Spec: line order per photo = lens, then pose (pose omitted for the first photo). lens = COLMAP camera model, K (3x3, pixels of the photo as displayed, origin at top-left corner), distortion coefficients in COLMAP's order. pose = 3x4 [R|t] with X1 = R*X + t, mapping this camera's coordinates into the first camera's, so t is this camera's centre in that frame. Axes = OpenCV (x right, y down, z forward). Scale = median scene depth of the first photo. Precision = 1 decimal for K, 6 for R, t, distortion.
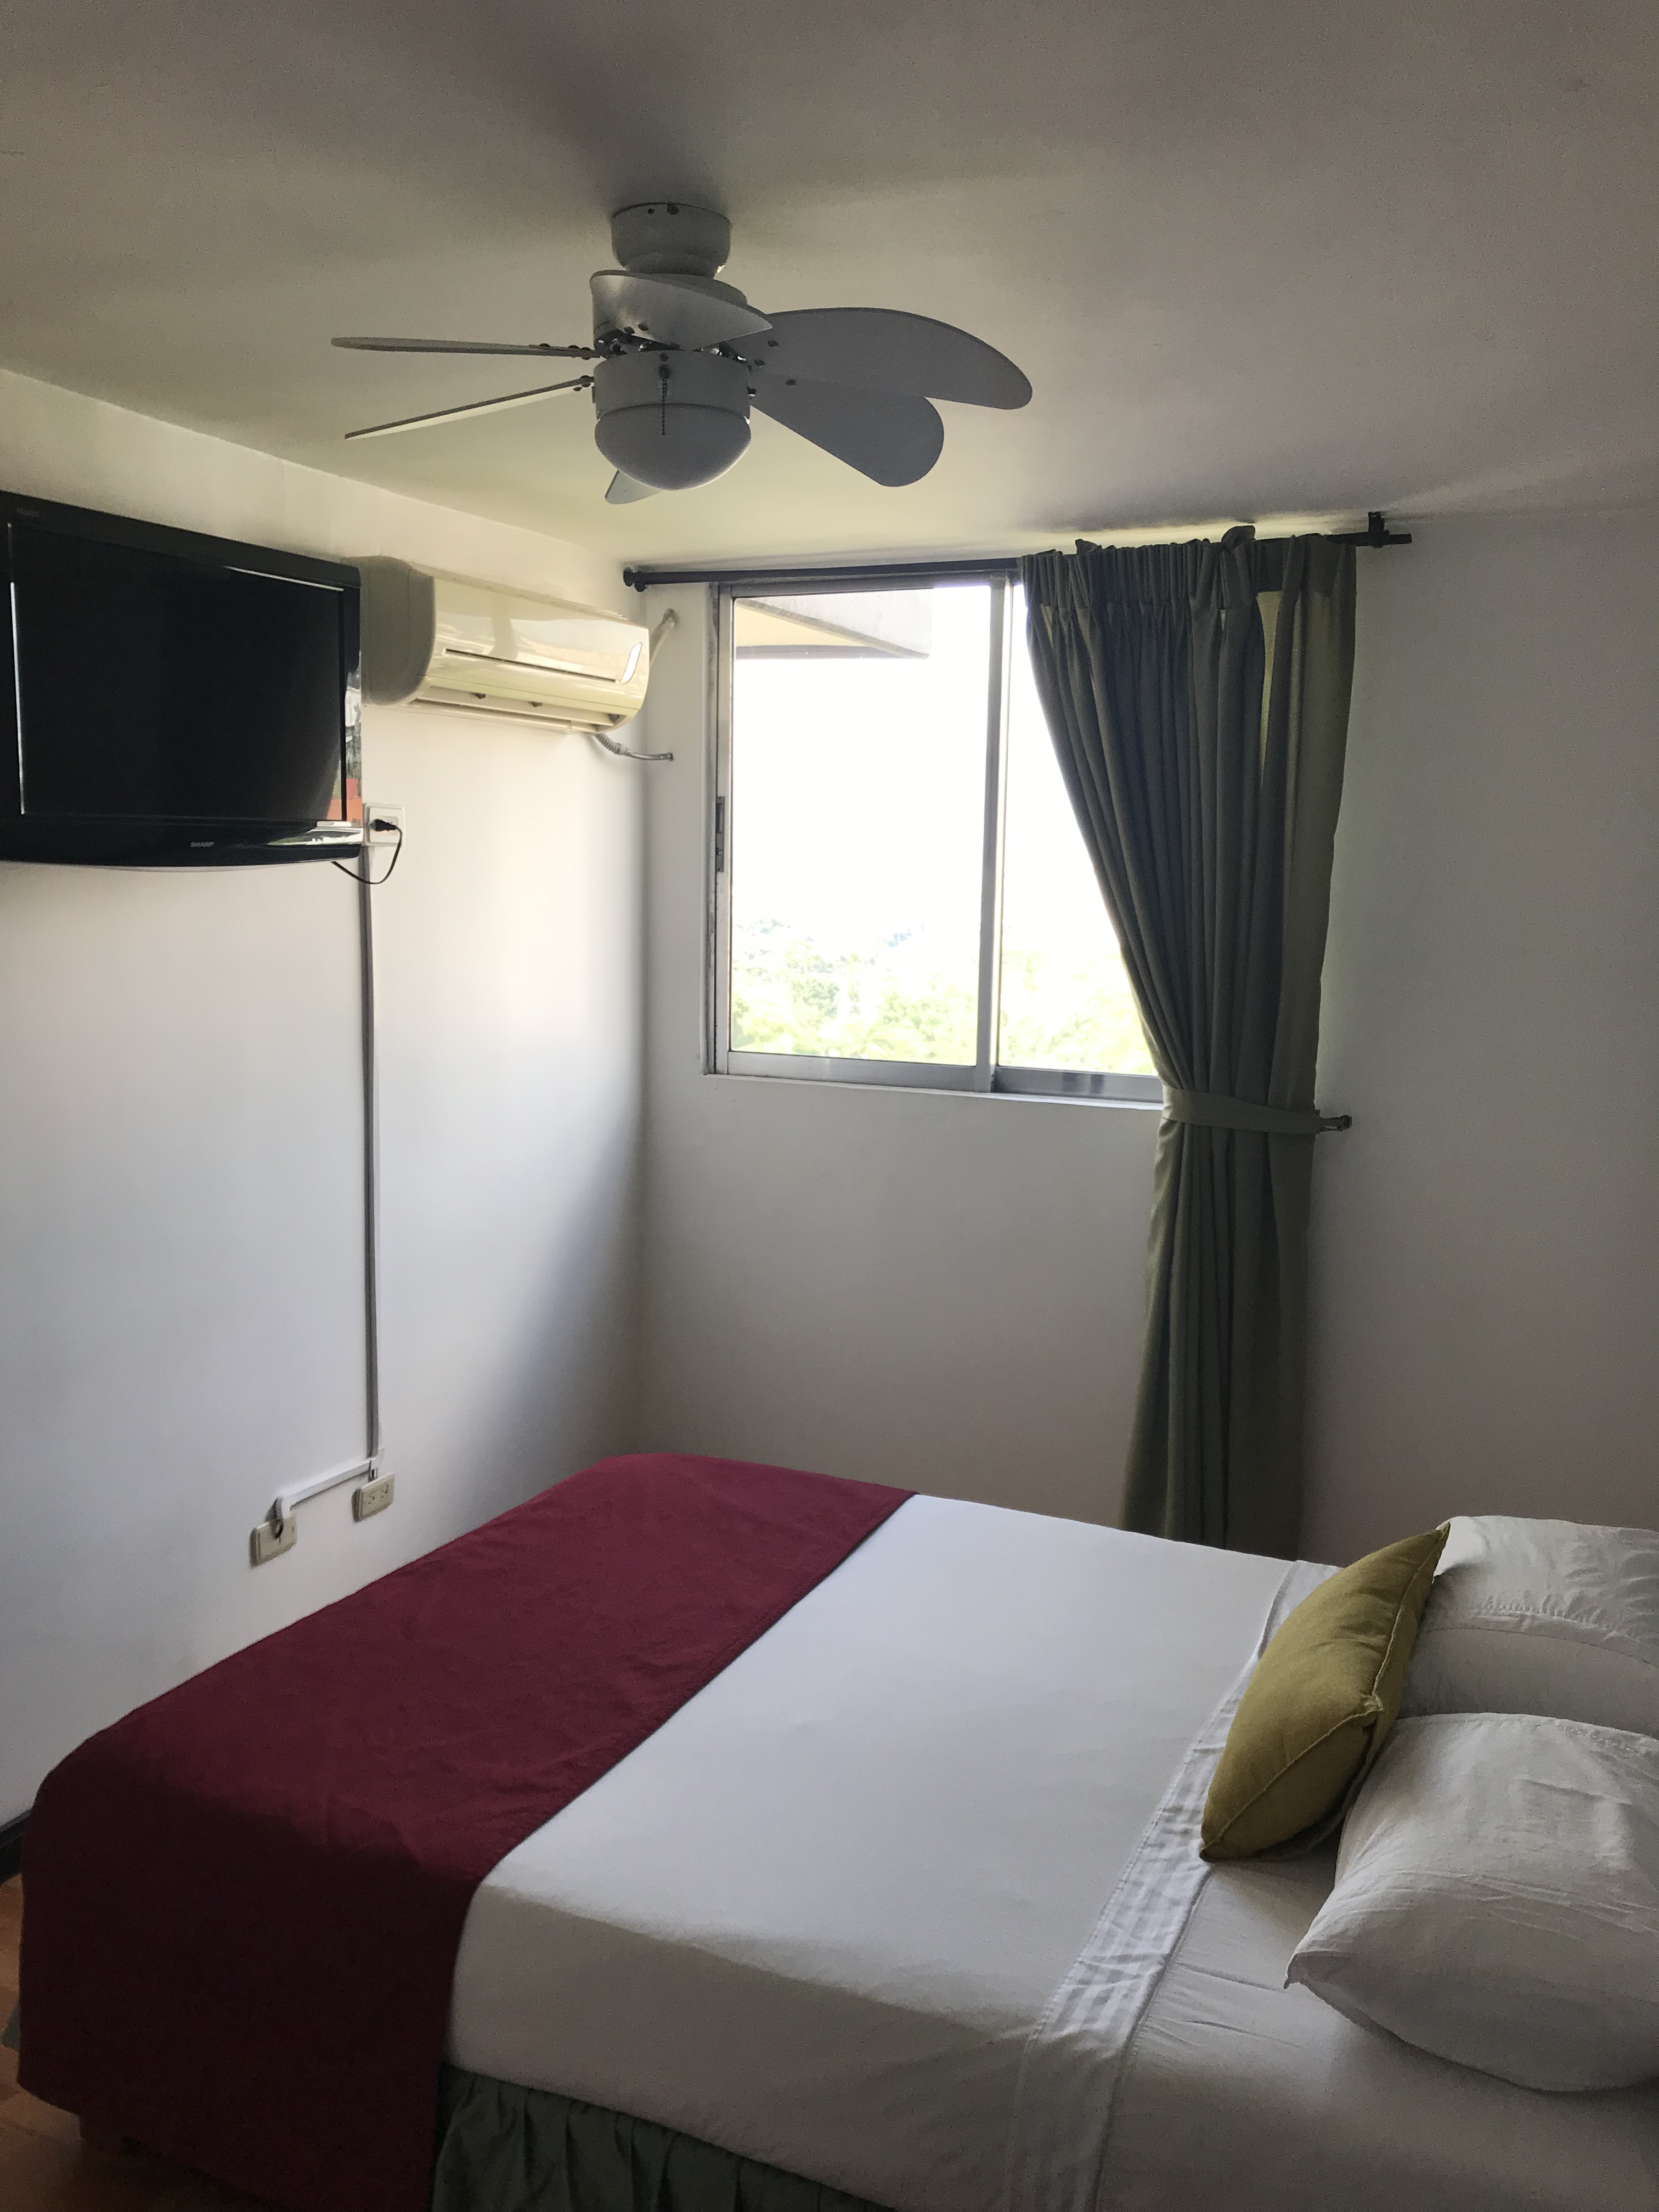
lens RADIAL K [[1813.3, 0, 825.8], [0, 1813.3, 1099.7], [0, 0, 1]] dist [0.028934, -0.017827]
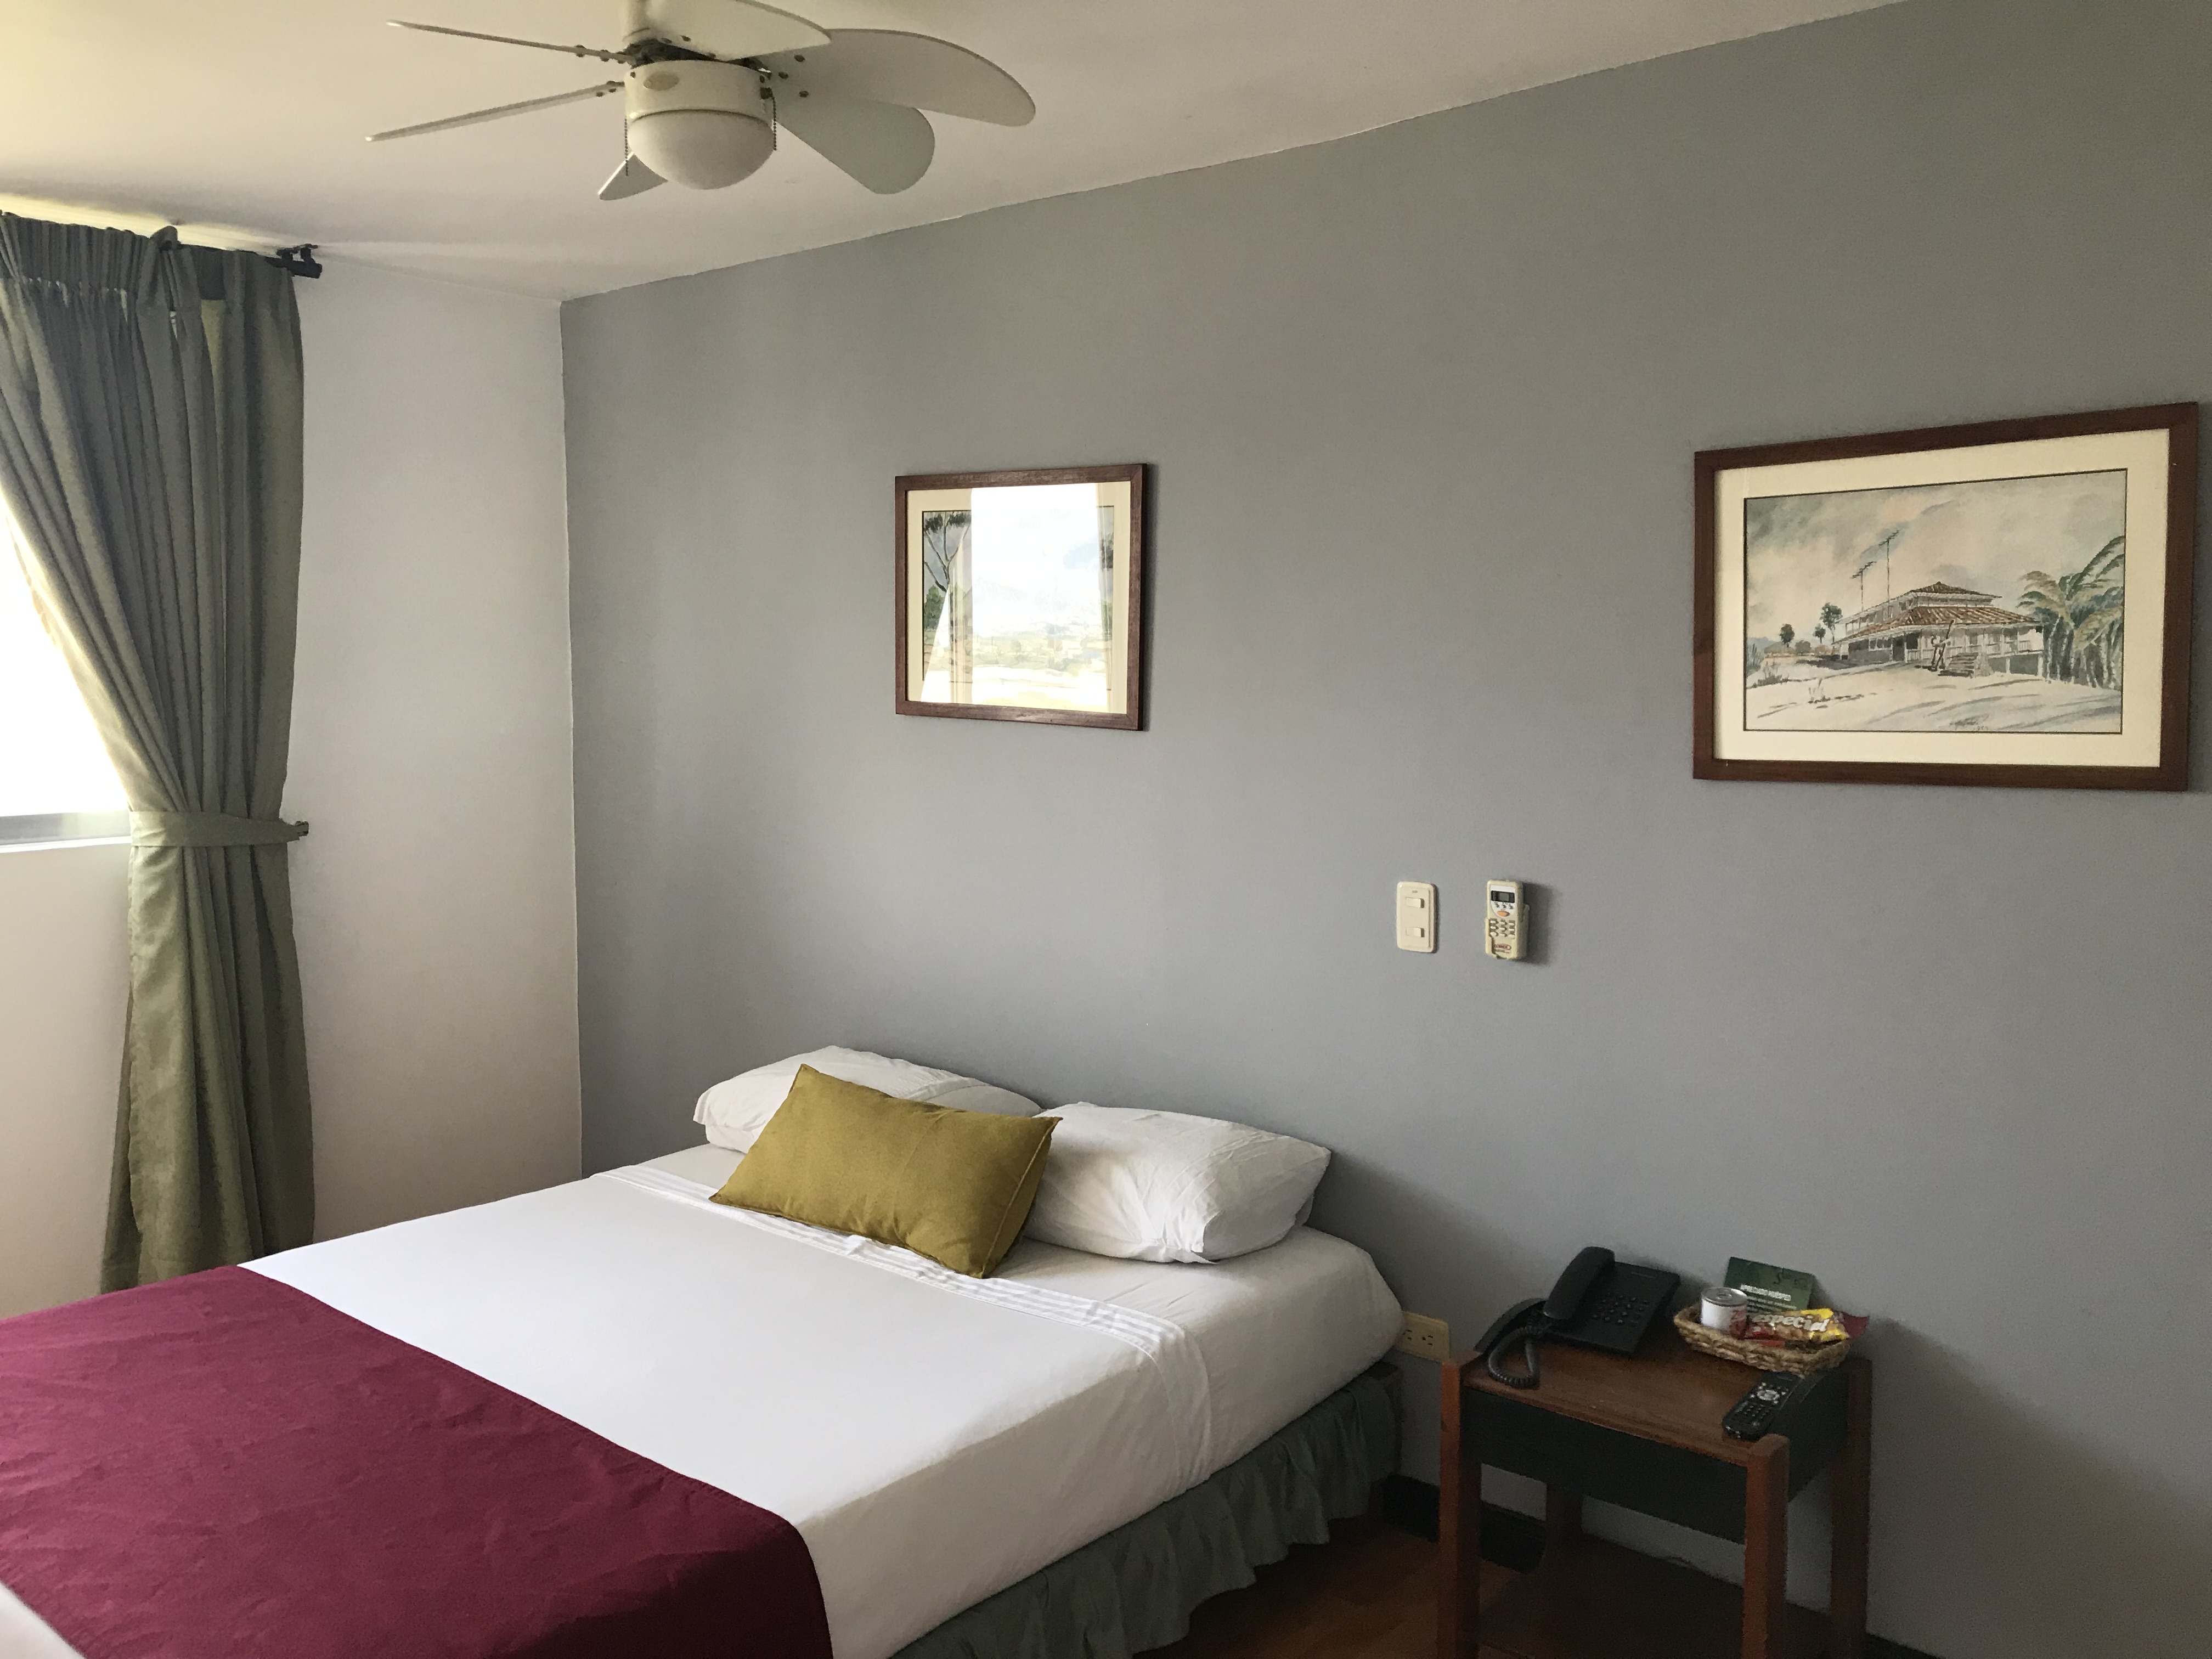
lens RADIAL K [[1813.3, 0, 1105.5], [0, 1813.3, 821.2], [0, 0, 1]] dist [0.028934, -0.017827]
pose [[0.272292, -0.097467, 0.957265, -0.652775], [0.134901, 0.988898, 0.062315, 0.004302], [-0.952711, 0.112168, 0.282418, 0.312889]]
